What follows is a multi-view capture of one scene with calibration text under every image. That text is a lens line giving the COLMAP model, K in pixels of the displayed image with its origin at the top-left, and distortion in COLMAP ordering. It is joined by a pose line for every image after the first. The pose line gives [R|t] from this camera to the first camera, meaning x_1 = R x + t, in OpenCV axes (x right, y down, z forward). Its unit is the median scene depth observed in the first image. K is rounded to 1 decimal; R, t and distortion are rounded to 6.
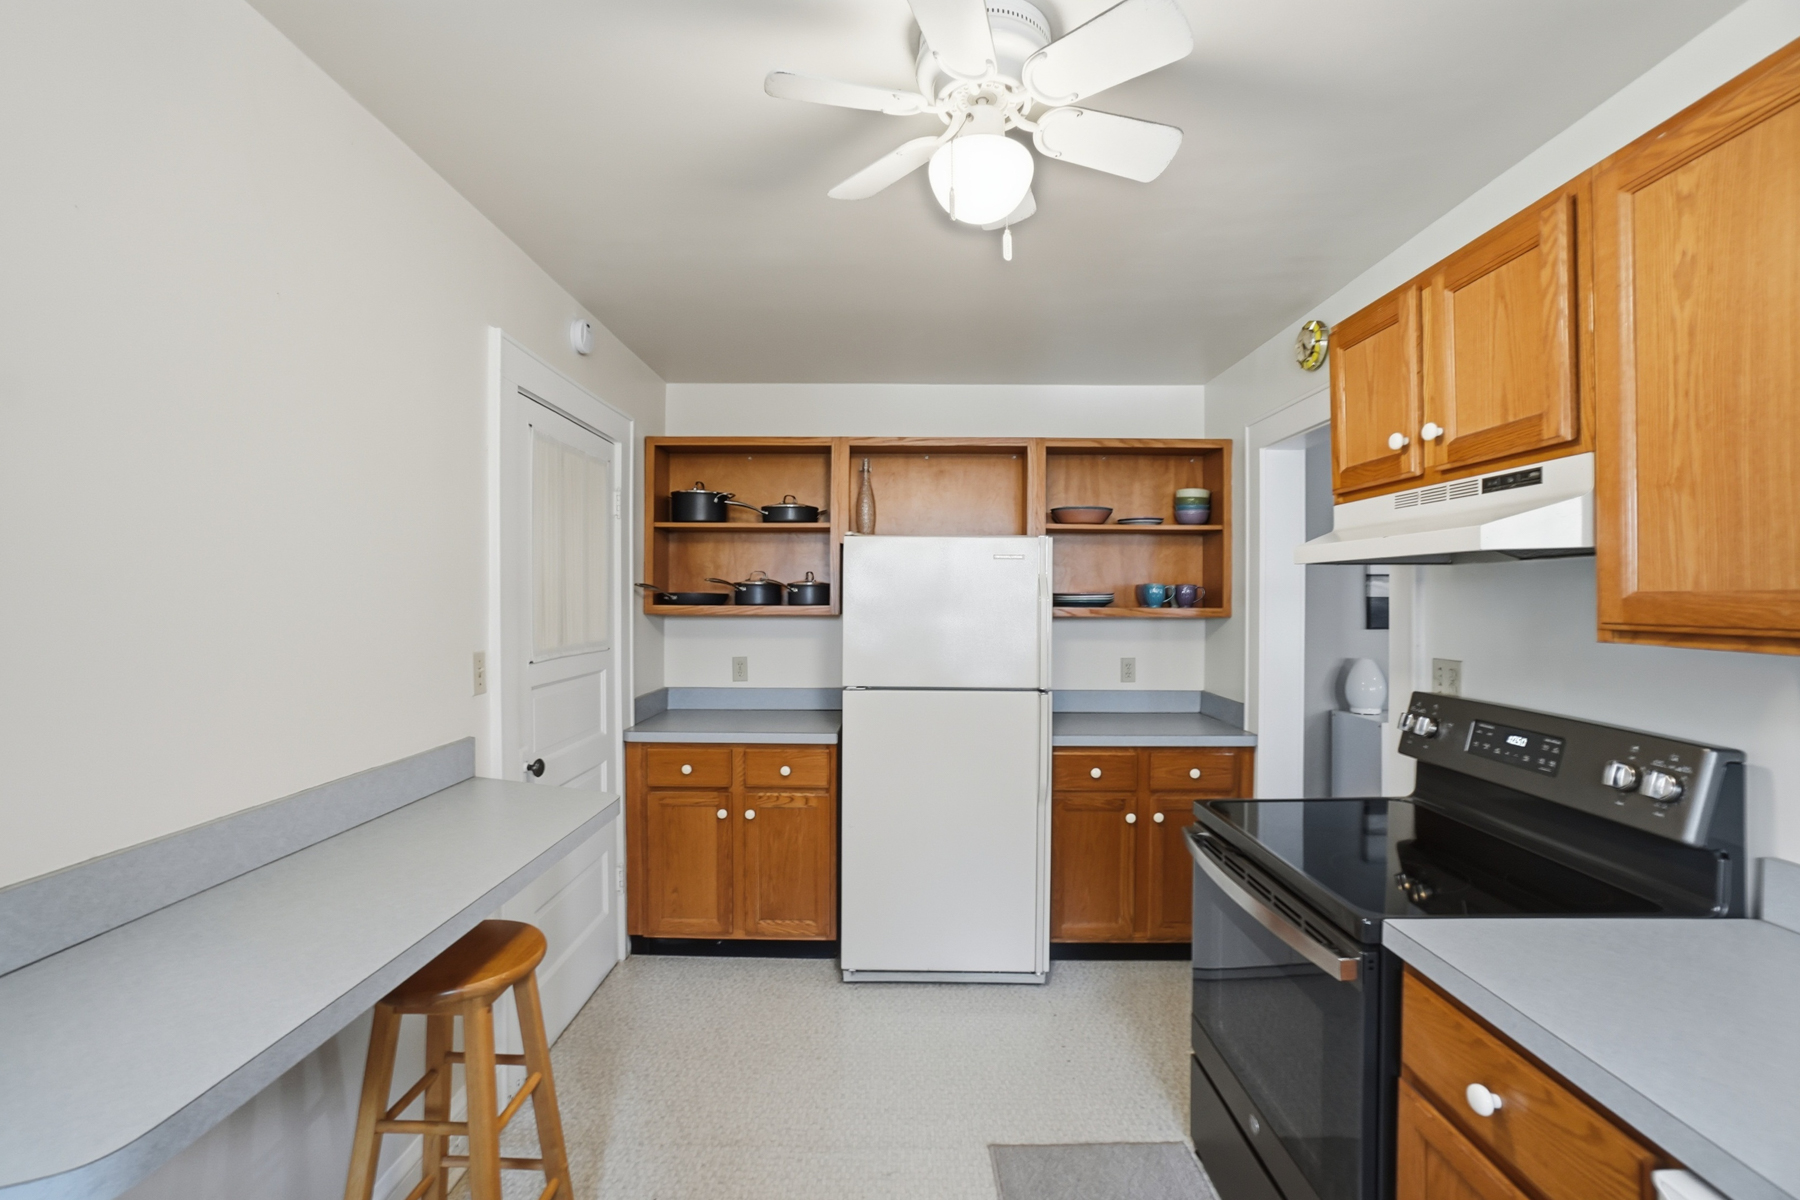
lens RADIAL K [[790.7, 0, 898.1], [0, 790.7, 596.8], [0, 0, 1]] dist [-0.055214, 0.023345]
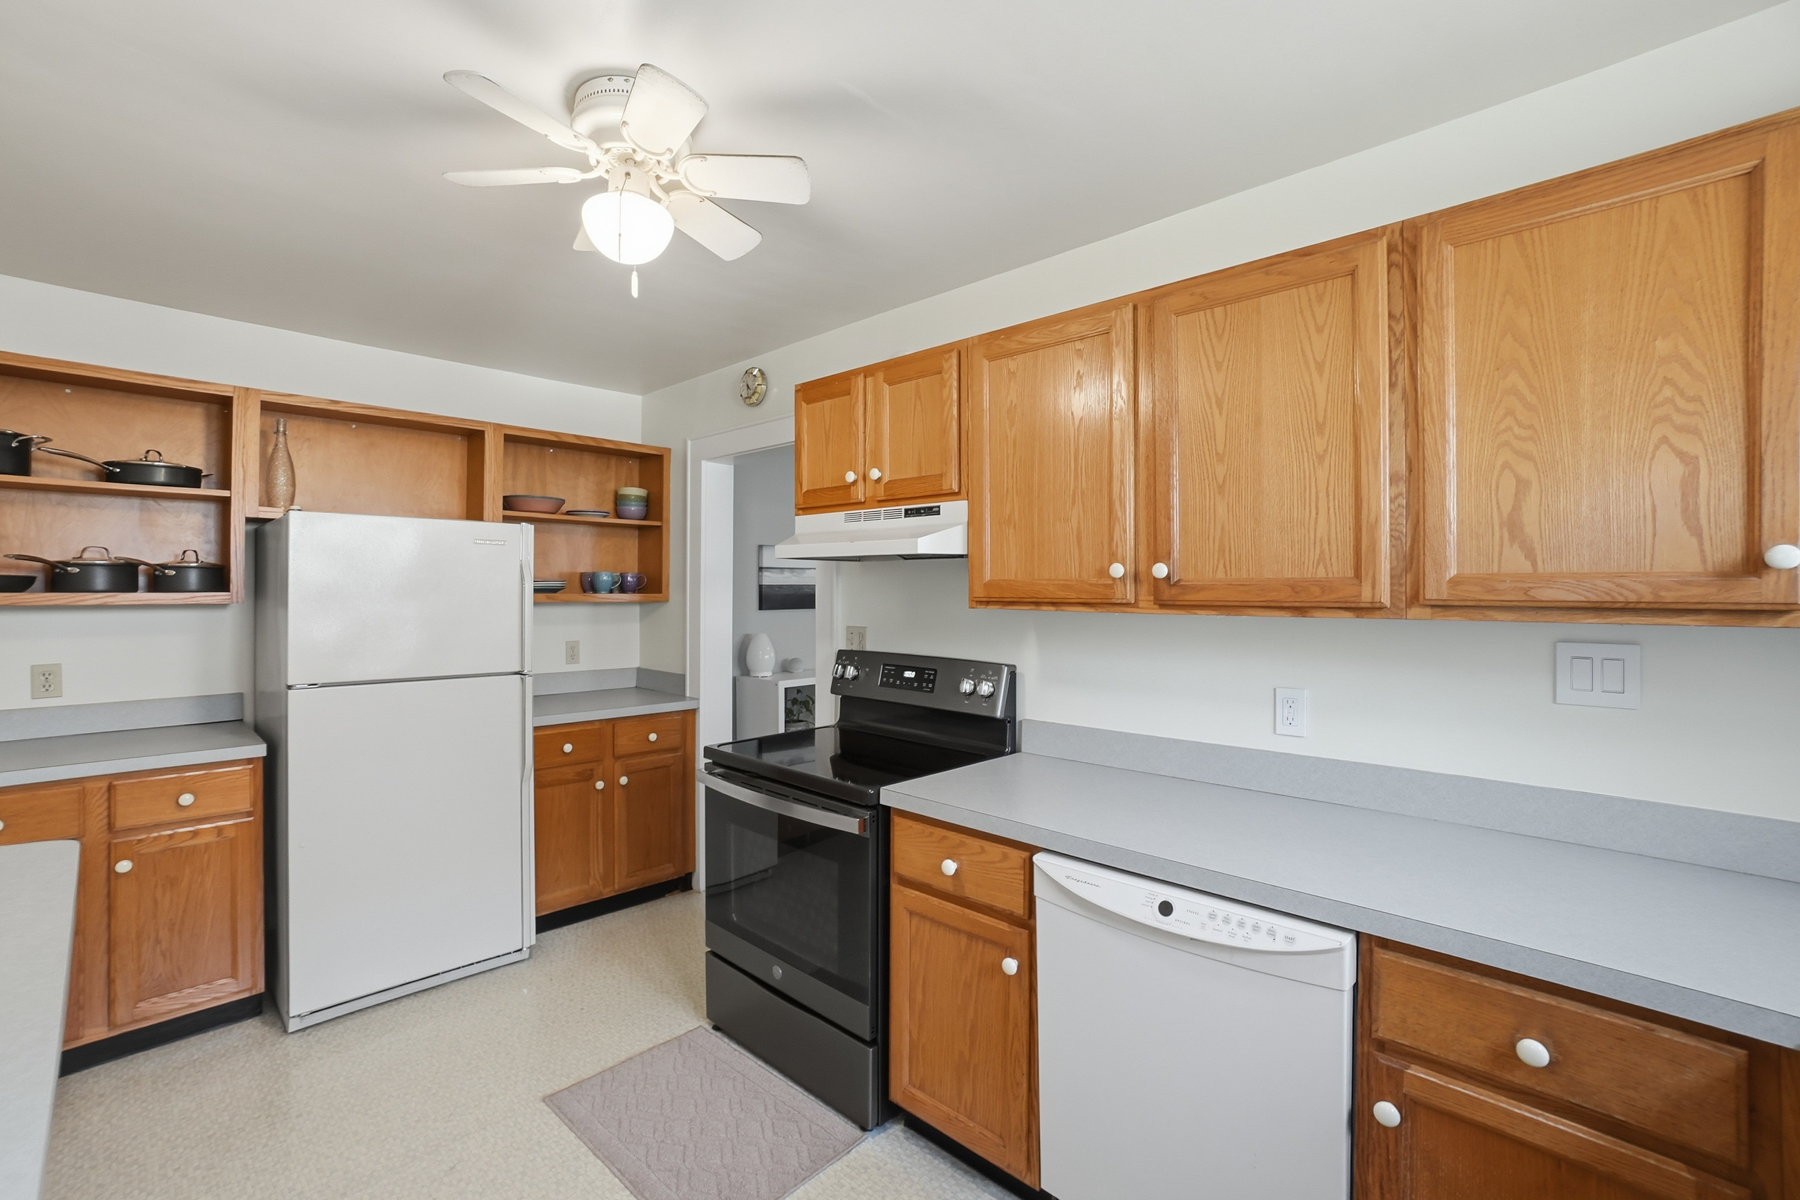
lens RADIAL K [[791.0, 0, 888.8], [0, 791.0, 593.2], [0, 0, 1]] dist [-0.044400, 0.017984]
pose [[0.691144, -0.003378, 0.722710, -0.232223], [-0.002844, 0.999969, 0.007394, 0.004963], [-0.722712, -0.007166, 0.691112, -0.052969]]
